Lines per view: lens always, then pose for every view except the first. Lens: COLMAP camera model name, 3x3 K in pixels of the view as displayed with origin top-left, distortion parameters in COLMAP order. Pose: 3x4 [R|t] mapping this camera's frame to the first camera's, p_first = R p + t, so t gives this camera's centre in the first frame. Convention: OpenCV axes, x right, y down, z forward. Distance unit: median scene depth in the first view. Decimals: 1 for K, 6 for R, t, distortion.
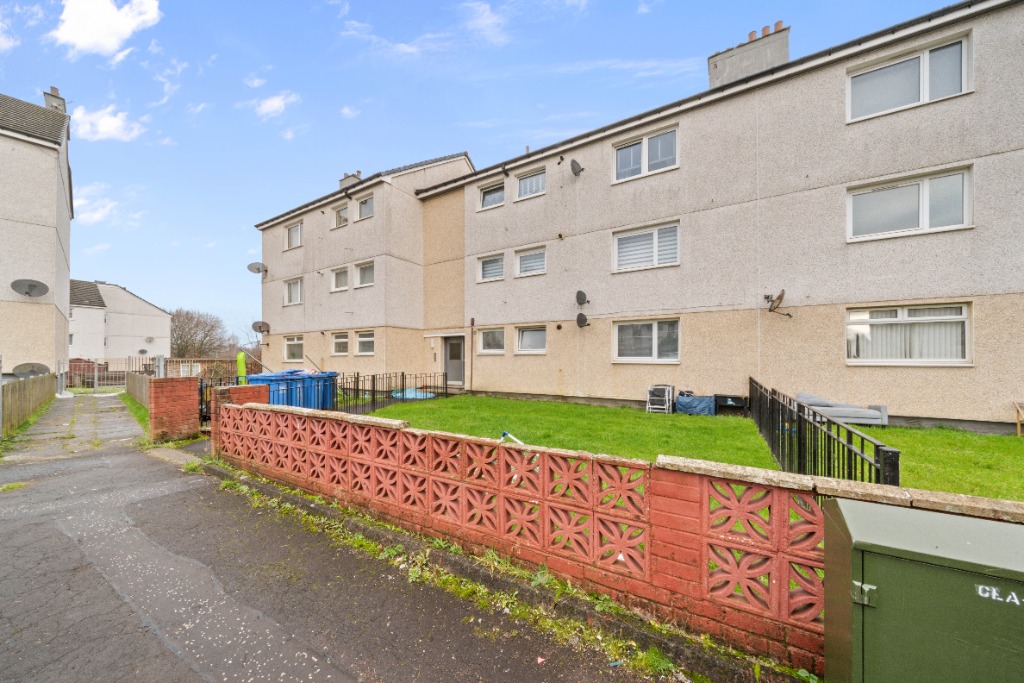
lens RADIAL K [[360.1, 0, 511.4], [0, 360.1, 340.9], [0, 0, 1]] dist [-0.001125, 0.000079]
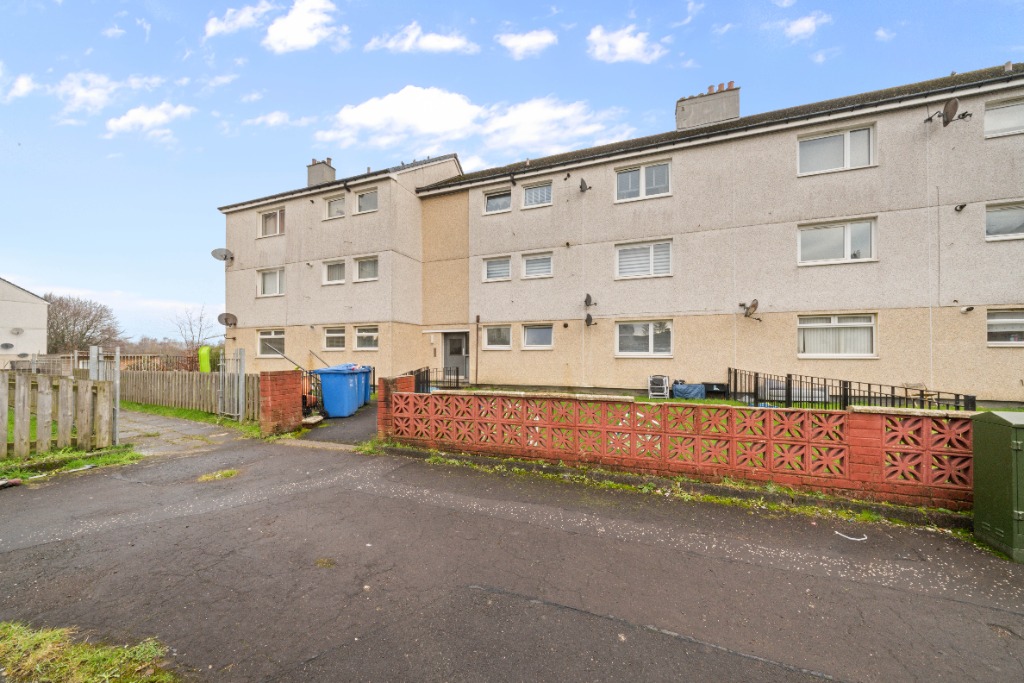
lens RADIAL K [[360.1, 0, 512.2], [0, 360.1, 334.4], [0, 0, 1]] dist [-0.001125, 0.000079]
pose [[0.979611, 0.011073, 0.200600, -0.279783], [-0.009498, 0.999916, -0.008814, 0.000815], [-0.200681, 0.006729, 0.979634, -0.067957]]
